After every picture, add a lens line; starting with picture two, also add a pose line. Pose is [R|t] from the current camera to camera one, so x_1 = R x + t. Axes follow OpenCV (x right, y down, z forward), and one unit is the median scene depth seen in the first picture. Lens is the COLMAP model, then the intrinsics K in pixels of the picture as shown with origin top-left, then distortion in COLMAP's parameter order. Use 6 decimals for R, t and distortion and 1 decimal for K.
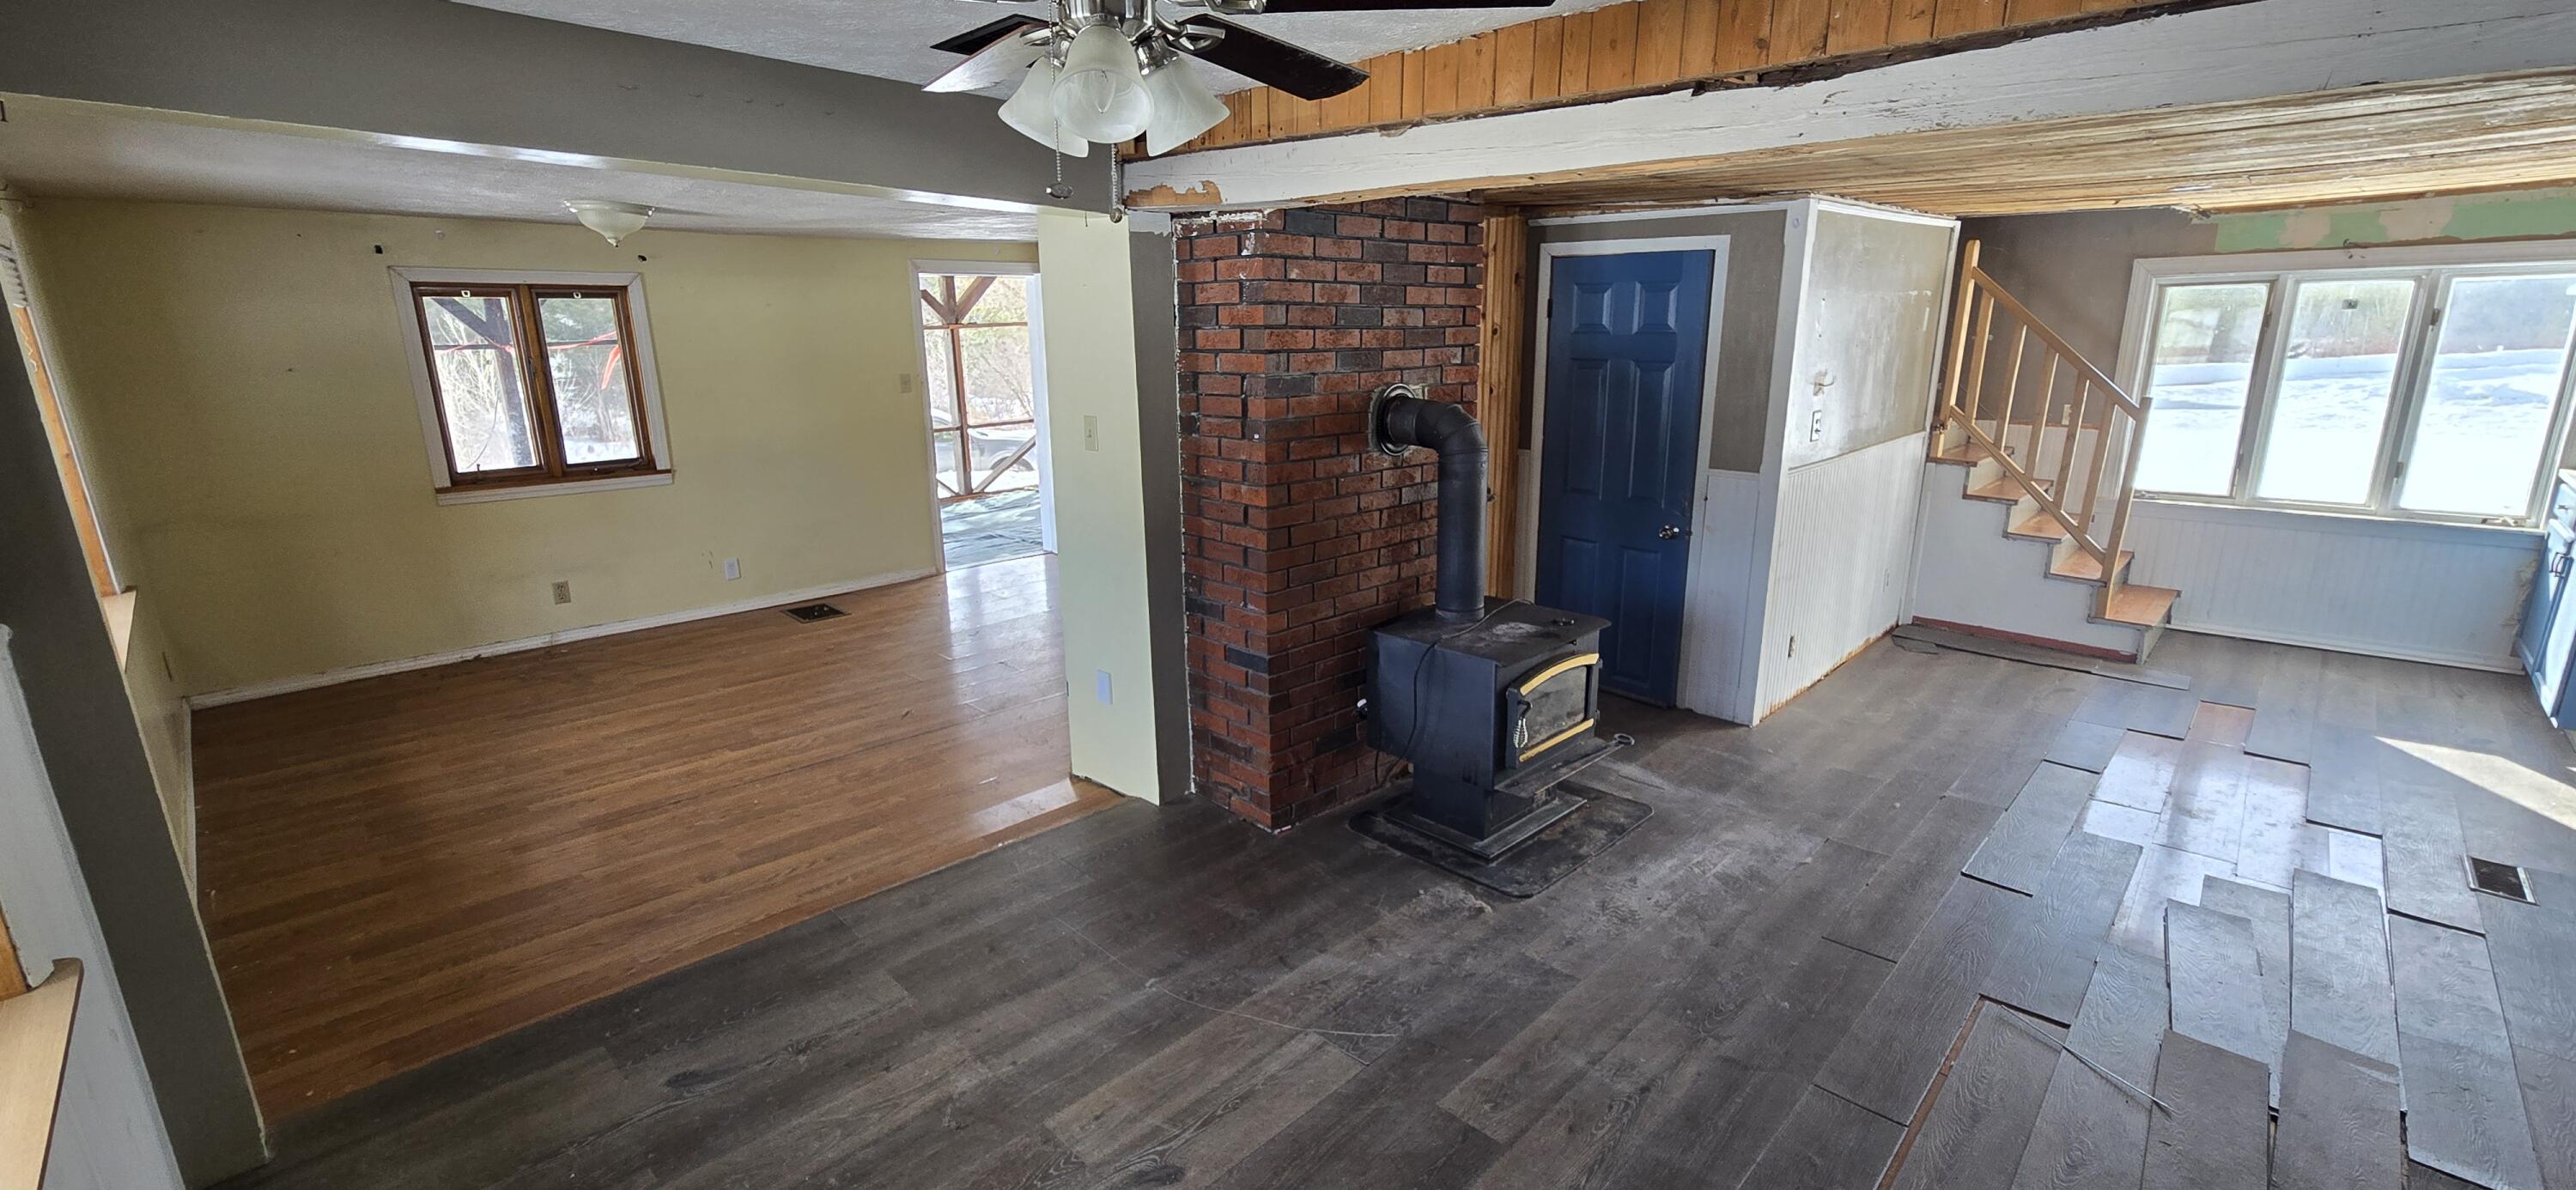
lens RADIAL K [[1057.8, 0, 1294.0], [0, 1057.8, 589.2], [0, 0, 1]] dist [-0.006616, 0.000478]
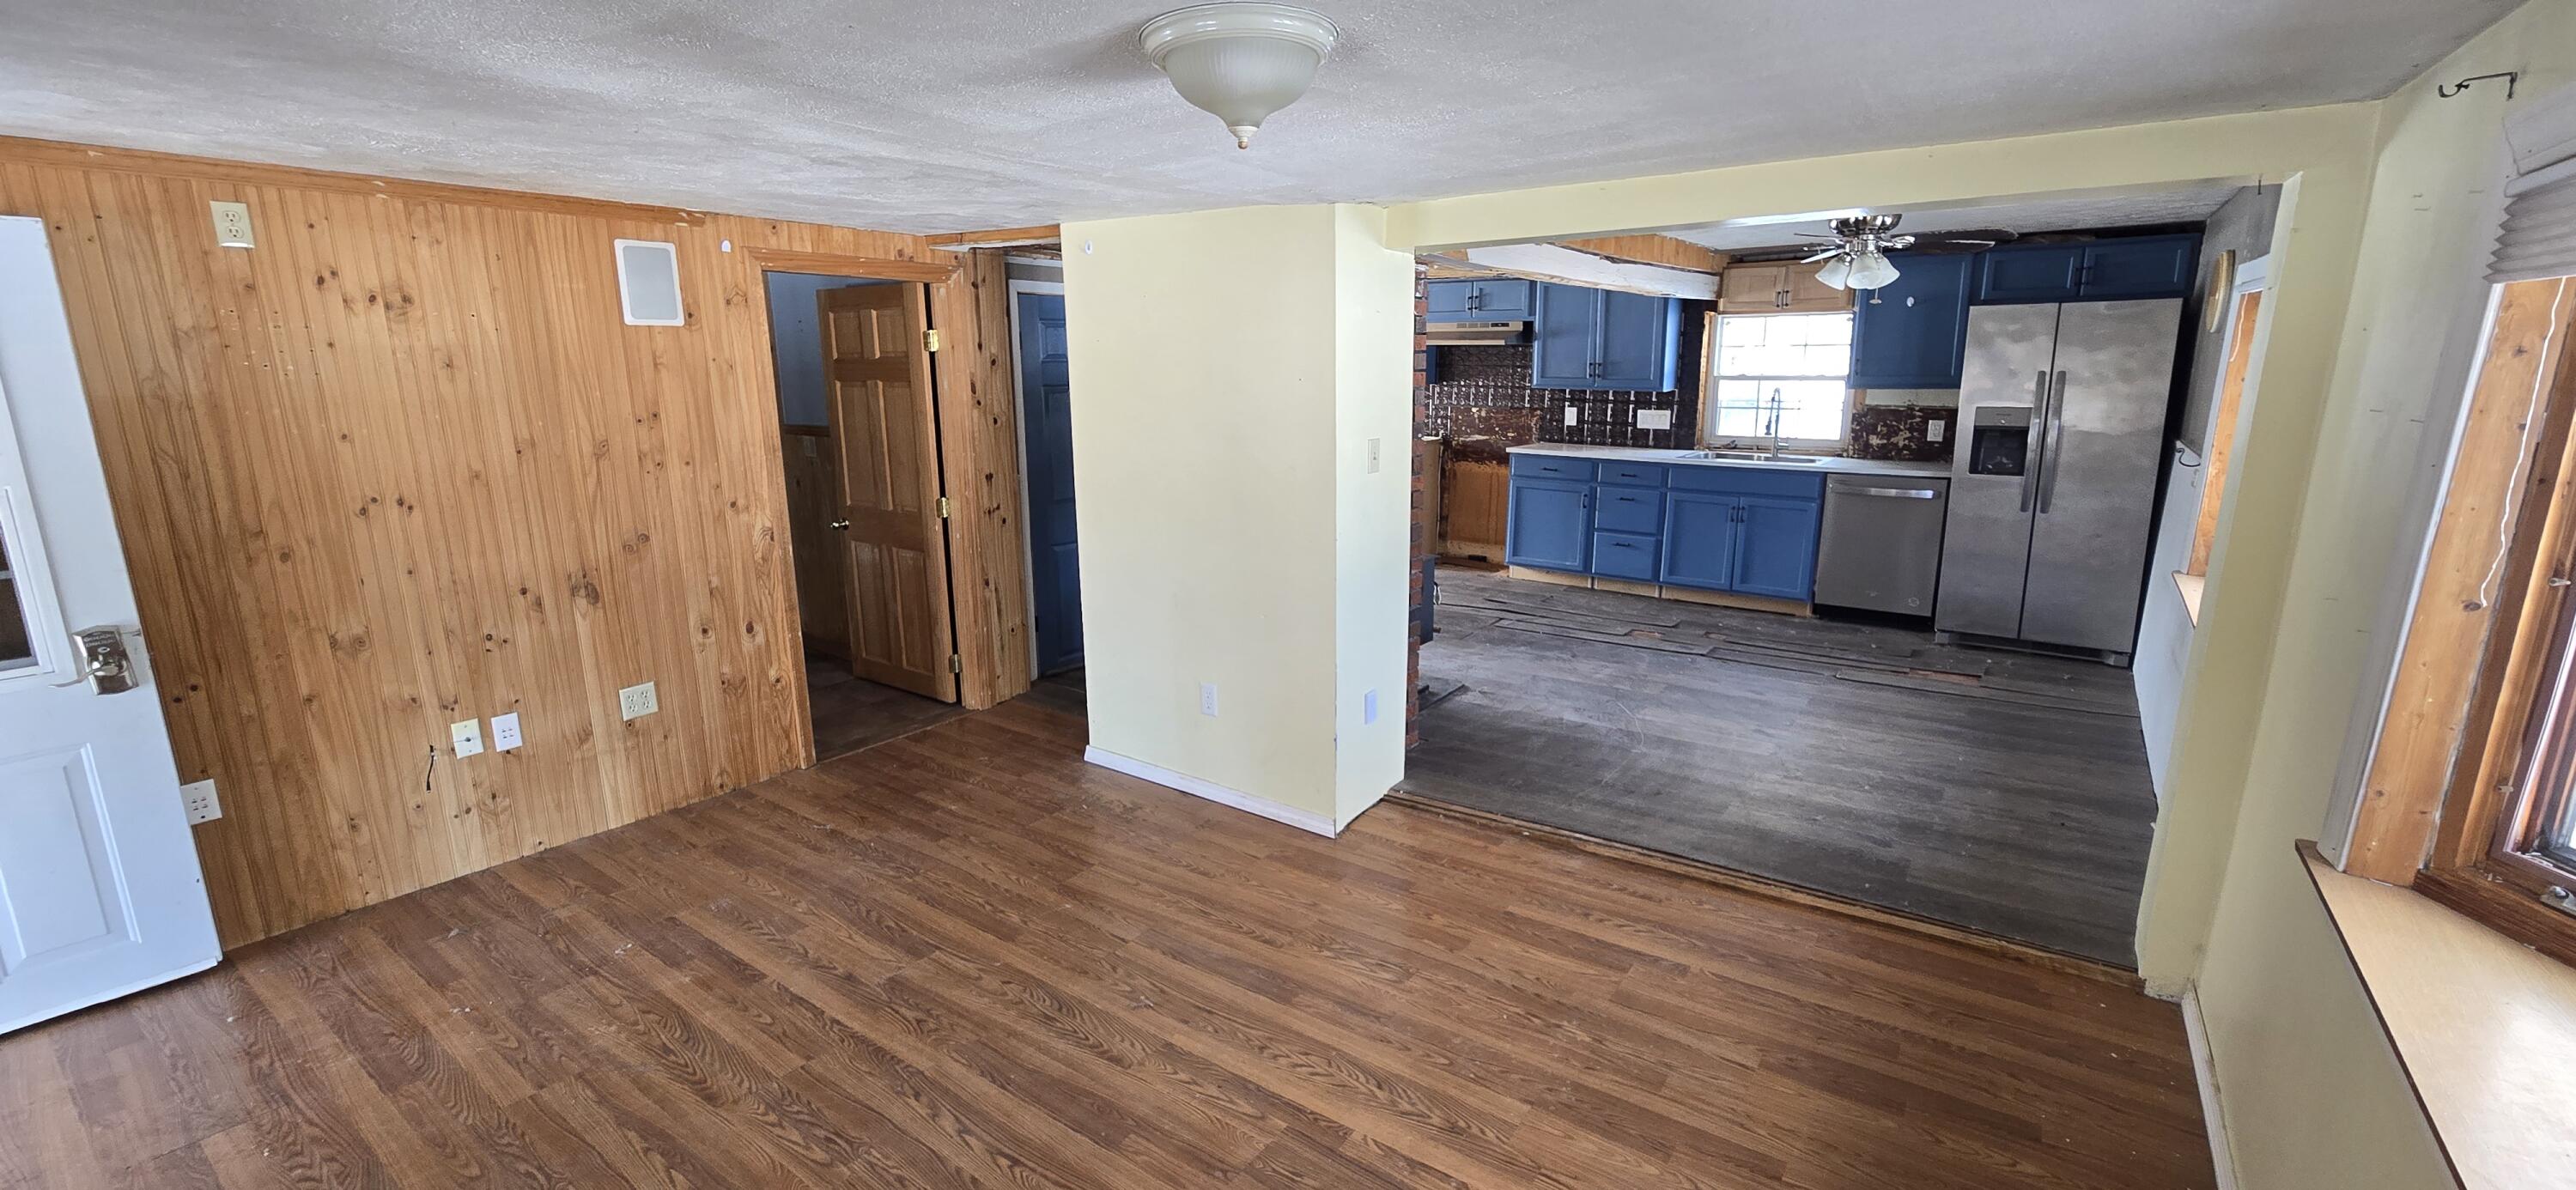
lens RADIAL K [[1057.8, 0, 1297.6], [0, 1057.8, 593.7], [0, 0, 1]] dist [-0.006616, 0.000478]
pose [[-0.155603, -0.217264, 0.963631, -0.966625], [0.250977, 0.934807, 0.251291, -0.242378], [-0.955405, 0.280951, -0.090930, 0.971722]]
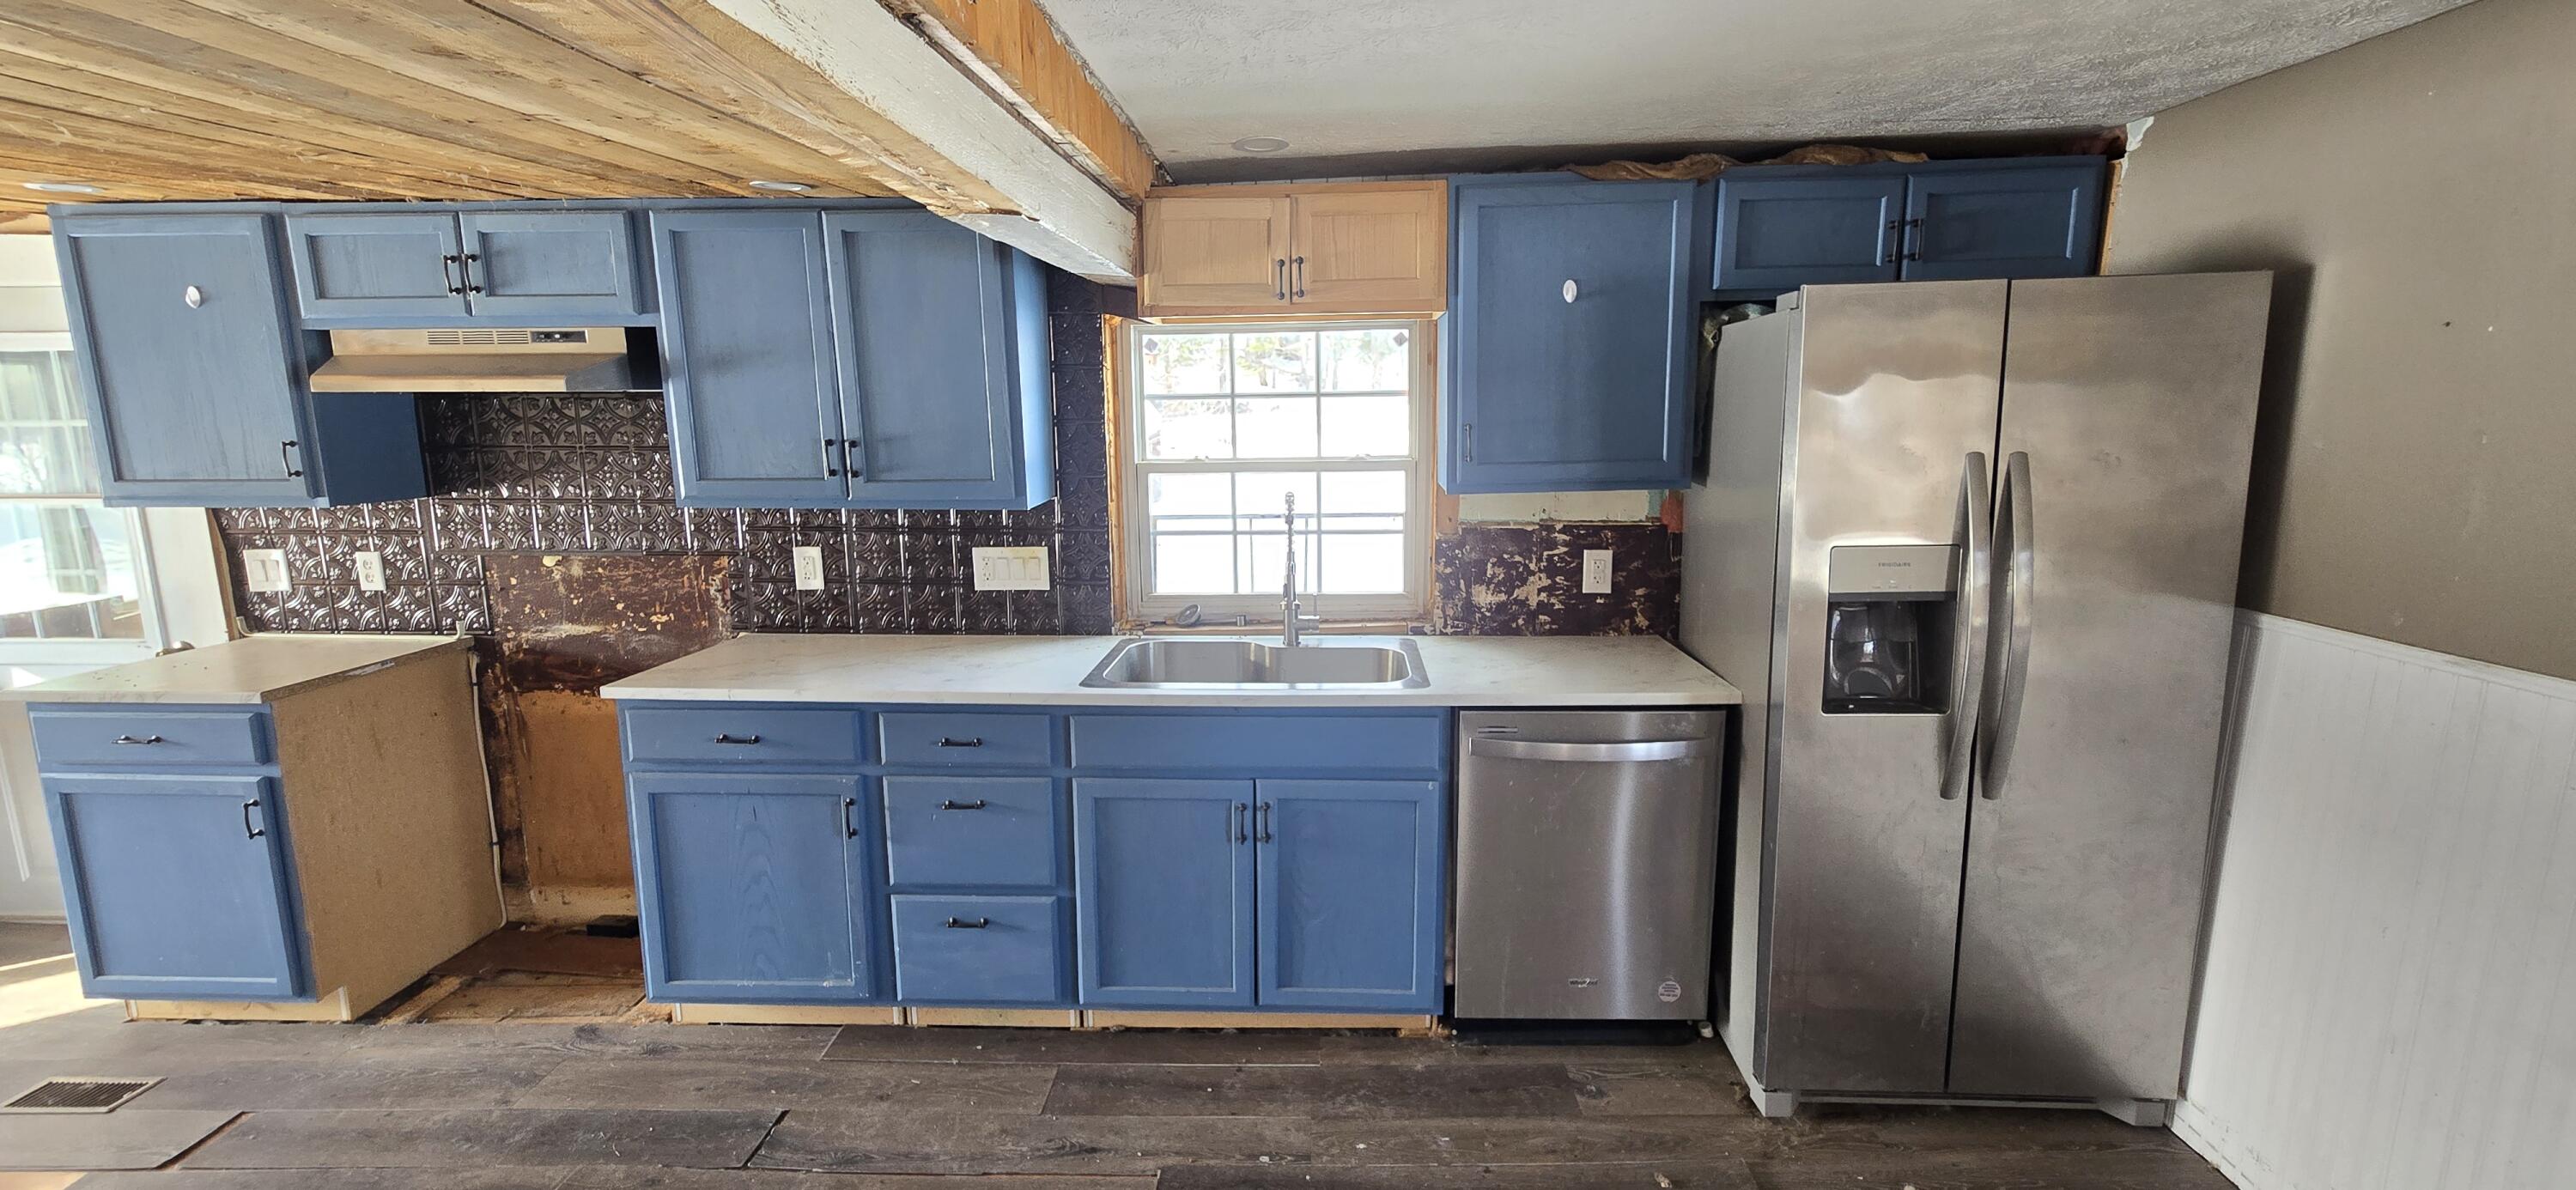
lens RADIAL K [[1057.8, 0, 1304.6], [0, 1057.8, 585.8], [0, 0, 1]] dist [-0.006616, 0.000478]
pose [[-0.681921, -0.113099, 0.722629, -0.009822], [0.189303, 0.927019, 0.323728, -0.116832], [-0.706504, 0.357553, -0.610744, 0.491716]]
